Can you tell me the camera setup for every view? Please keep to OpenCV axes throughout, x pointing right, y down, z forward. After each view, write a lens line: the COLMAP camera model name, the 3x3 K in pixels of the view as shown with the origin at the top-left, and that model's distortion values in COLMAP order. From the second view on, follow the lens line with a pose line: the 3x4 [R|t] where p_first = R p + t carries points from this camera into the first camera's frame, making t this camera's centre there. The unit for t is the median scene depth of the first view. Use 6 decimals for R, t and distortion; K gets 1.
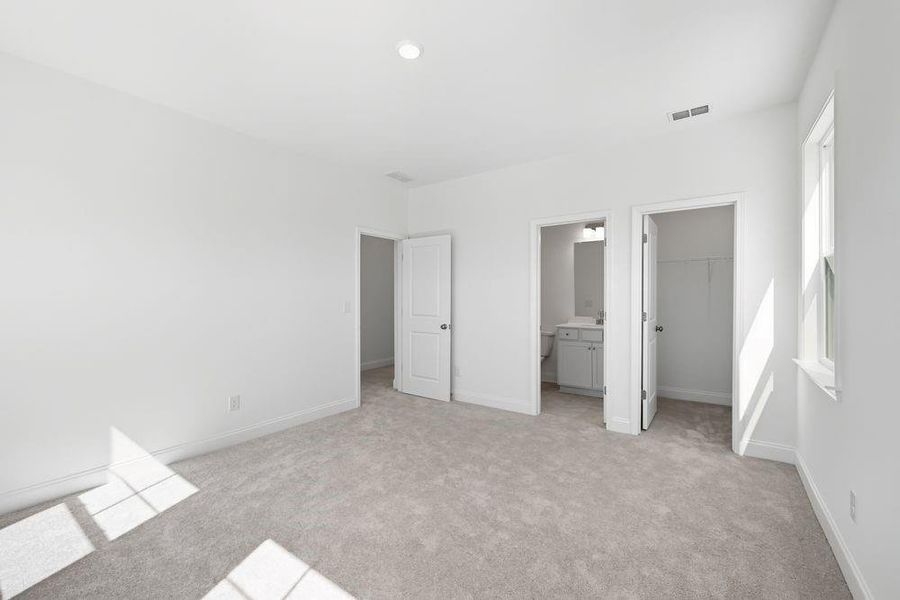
lens RADIAL K [[375.7, 0, 450.0], [0, 375.7, 300.0], [0, 0, 1]] dist [-0.002569, -0.000112]
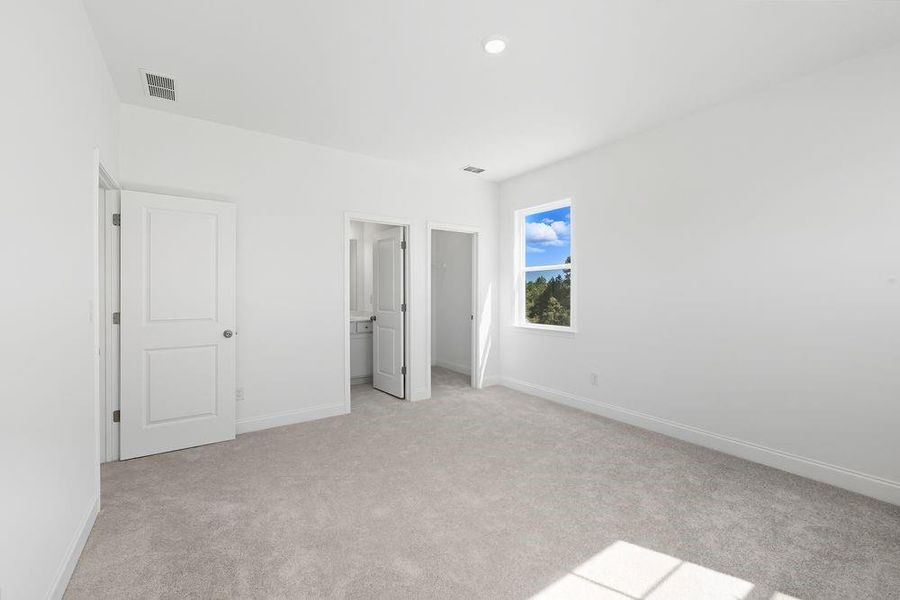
lens RADIAL K [[375.7, 0, 450.0], [0, 375.7, 300.0], [0, 0, 1]] dist [-0.002569, -0.000112]
pose [[0.339006, -0.013445, 0.940688, -0.660853], [0.007270, 0.999905, 0.011672, 0.004229], [-0.940756, 0.002882, 0.339072, 0.470861]]
